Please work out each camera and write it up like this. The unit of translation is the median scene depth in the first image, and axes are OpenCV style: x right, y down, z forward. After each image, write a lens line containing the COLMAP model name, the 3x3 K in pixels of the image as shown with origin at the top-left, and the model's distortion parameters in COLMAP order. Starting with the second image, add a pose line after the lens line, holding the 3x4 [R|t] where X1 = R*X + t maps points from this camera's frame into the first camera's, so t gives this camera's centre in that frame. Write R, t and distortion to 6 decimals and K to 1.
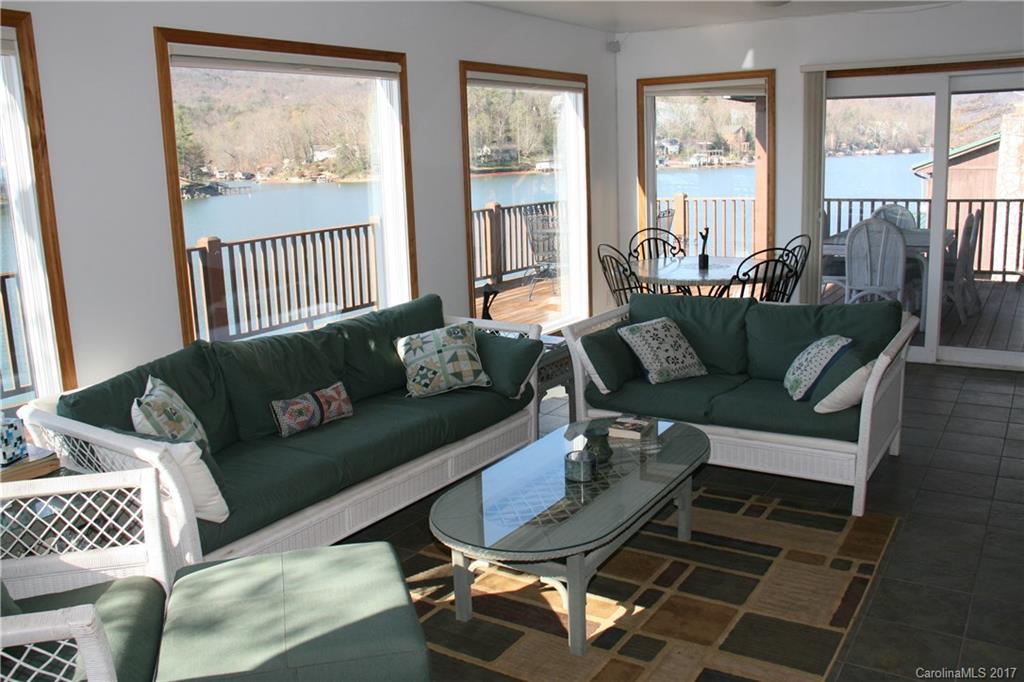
lens RADIAL K [[866.9, 0, 512.0], [0, 866.9, 341.0], [0, 0, 1]] dist [-0.116605, 0.007222]
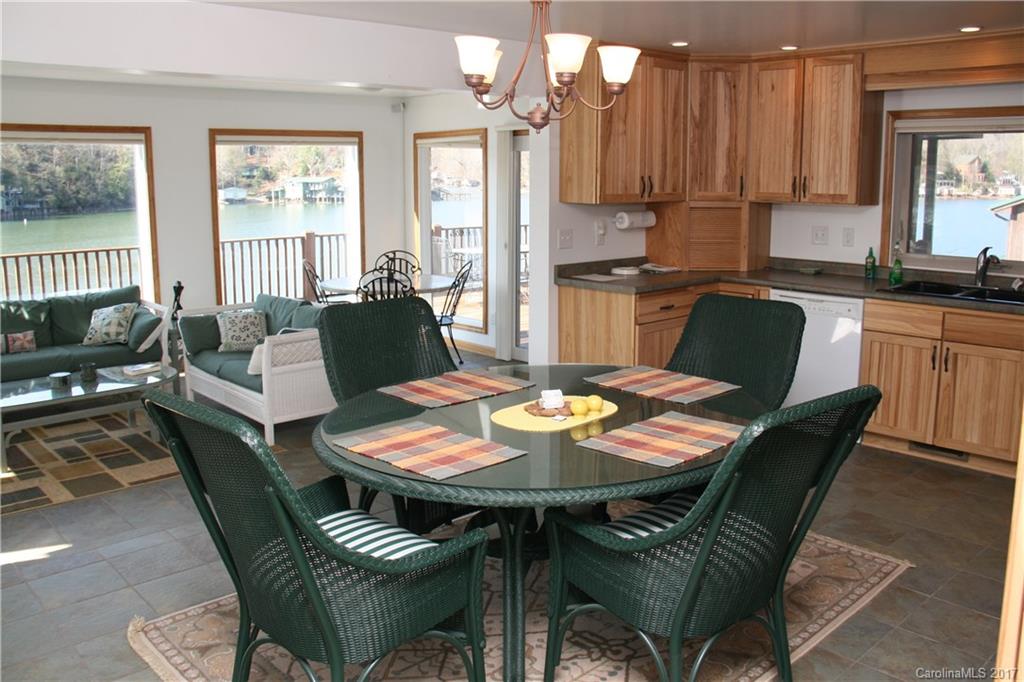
lens RADIAL K [[866.9, 0, 512.0], [0, 866.9, 341.0], [0, 0, 1]] dist [-0.116605, 0.007222]
pose [[0.960481, 0.085659, -0.264837, 0.702460], [-0.089725, 0.995961, -0.003271, -0.006921], [0.263487, 0.026904, 0.964288, -0.205757]]
